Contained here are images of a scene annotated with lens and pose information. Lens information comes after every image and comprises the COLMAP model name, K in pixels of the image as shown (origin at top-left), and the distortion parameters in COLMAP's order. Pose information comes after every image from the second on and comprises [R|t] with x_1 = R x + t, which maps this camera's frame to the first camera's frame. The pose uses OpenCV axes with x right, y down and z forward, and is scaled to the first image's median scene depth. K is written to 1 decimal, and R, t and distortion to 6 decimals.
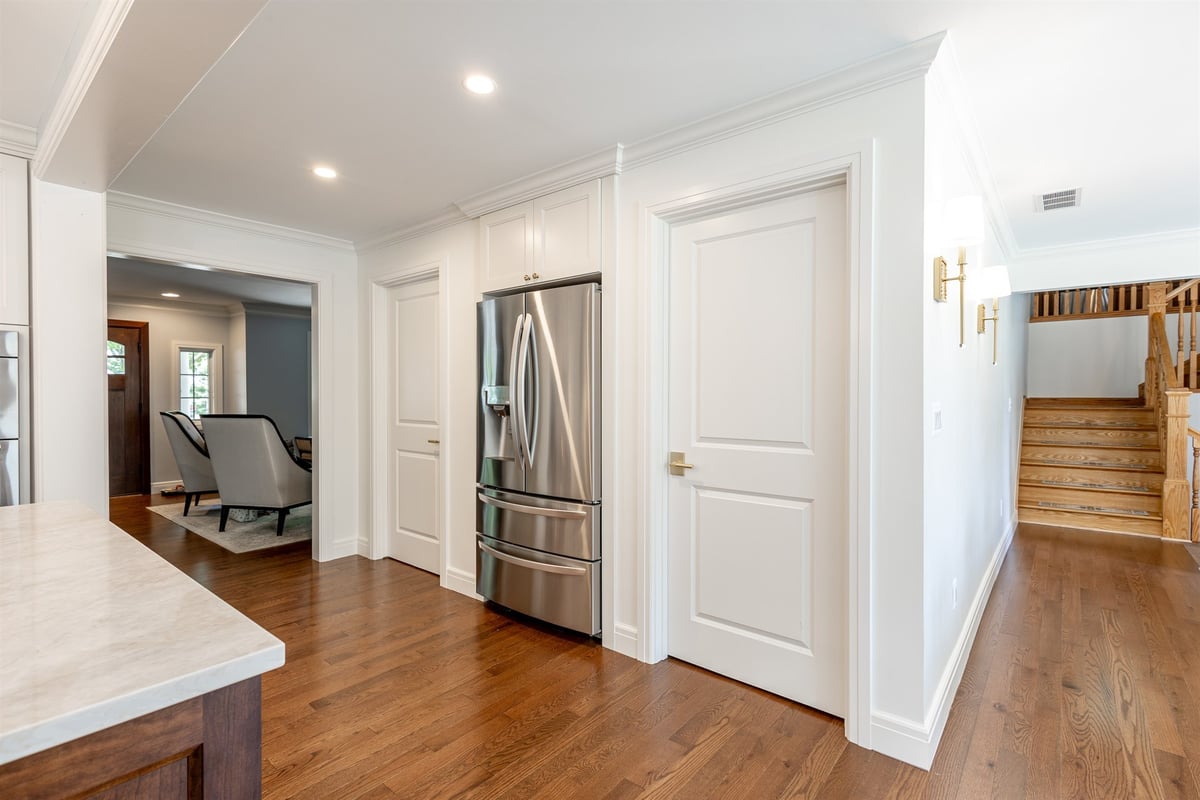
lens RADIAL K [[555.5, 0, 600.4], [0, 555.5, 399.6], [0, 0, 1]] dist [0.017800, -0.003512]
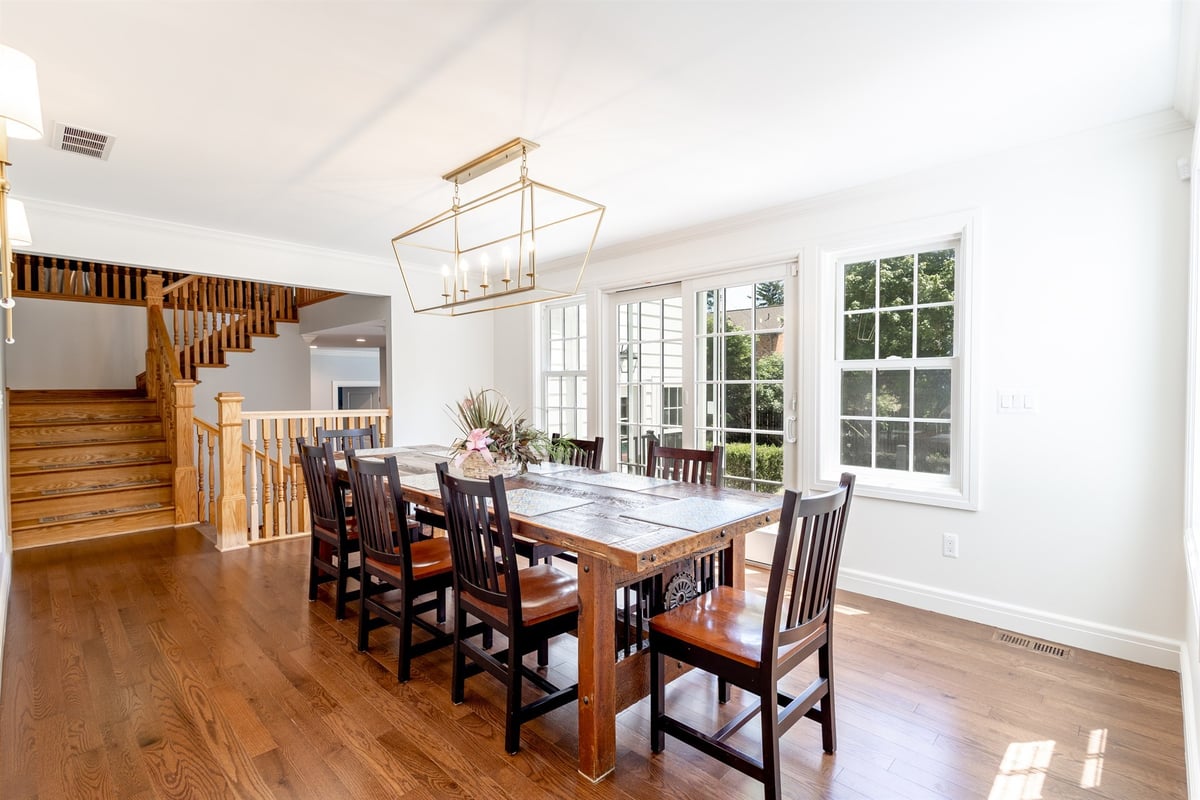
lens RADIAL K [[555.5, 0, 602.9], [0, 555.5, 403.9], [0, 0, 1]] dist [0.017800, -0.003512]
pose [[0.073287, -0.032591, 0.996778, 0.037159], [0.008389, 0.999451, 0.032061, -0.002061], [-0.997276, 0.006013, 0.073521, 0.128407]]
